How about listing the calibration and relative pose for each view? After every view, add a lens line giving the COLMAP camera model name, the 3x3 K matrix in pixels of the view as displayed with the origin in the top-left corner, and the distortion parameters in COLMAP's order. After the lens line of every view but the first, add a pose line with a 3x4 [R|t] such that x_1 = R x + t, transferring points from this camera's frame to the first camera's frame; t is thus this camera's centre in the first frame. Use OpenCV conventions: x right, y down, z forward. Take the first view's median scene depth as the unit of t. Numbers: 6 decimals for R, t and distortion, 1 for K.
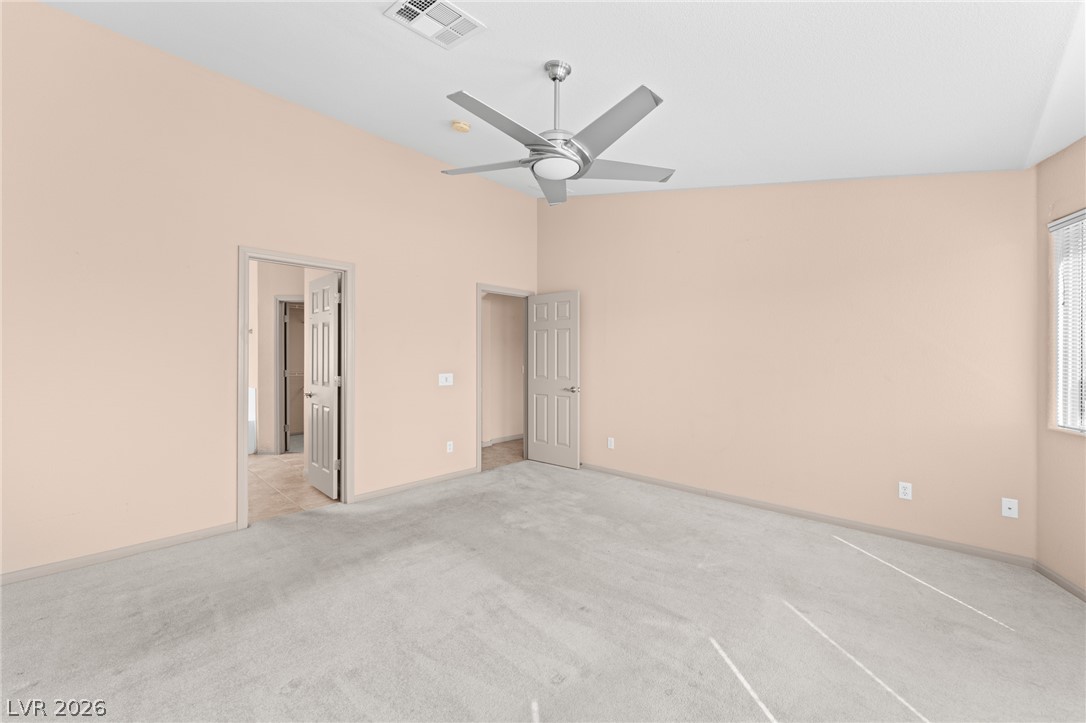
lens RADIAL K [[438.6, 0, 541.4], [0, 438.6, 357.4], [0, 0, 1]] dist [0.004033, -0.000545]
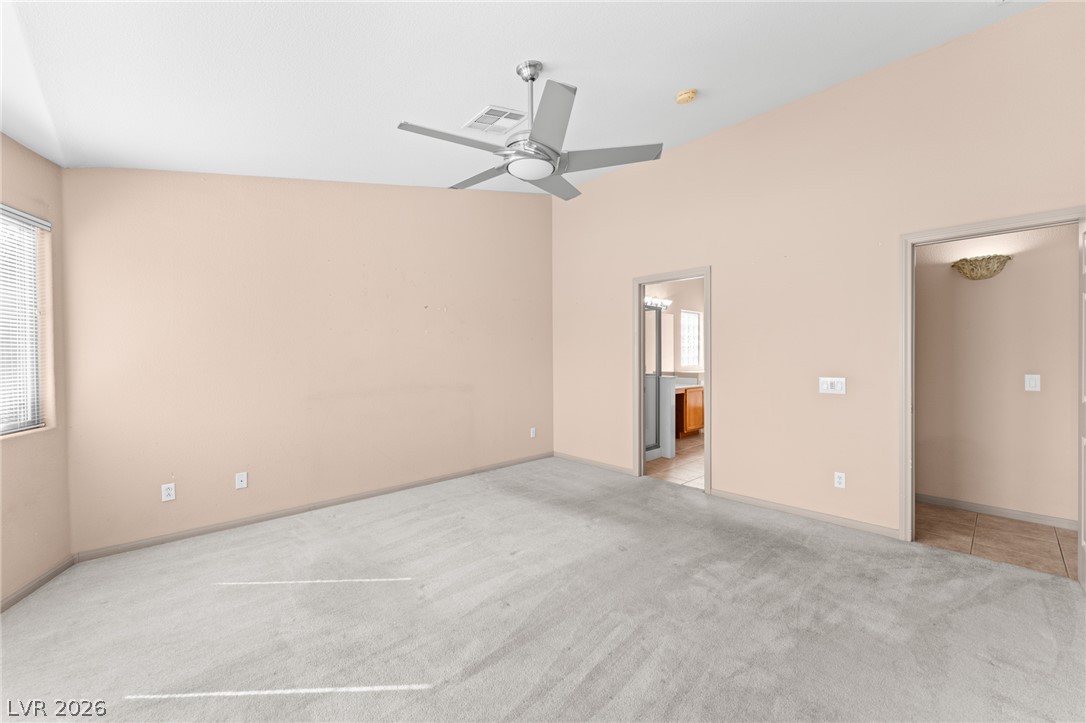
lens RADIAL K [[438.6, 0, 541.4], [0, 438.6, 357.8], [0, 0, 1]] dist [0.004033, -0.000545]
pose [[-0.065326, 0.004397, -0.997854, 0.663876], [0.002945, 0.999987, 0.004214, -0.000024], [0.997860, -0.002664, -0.065338, 0.694407]]
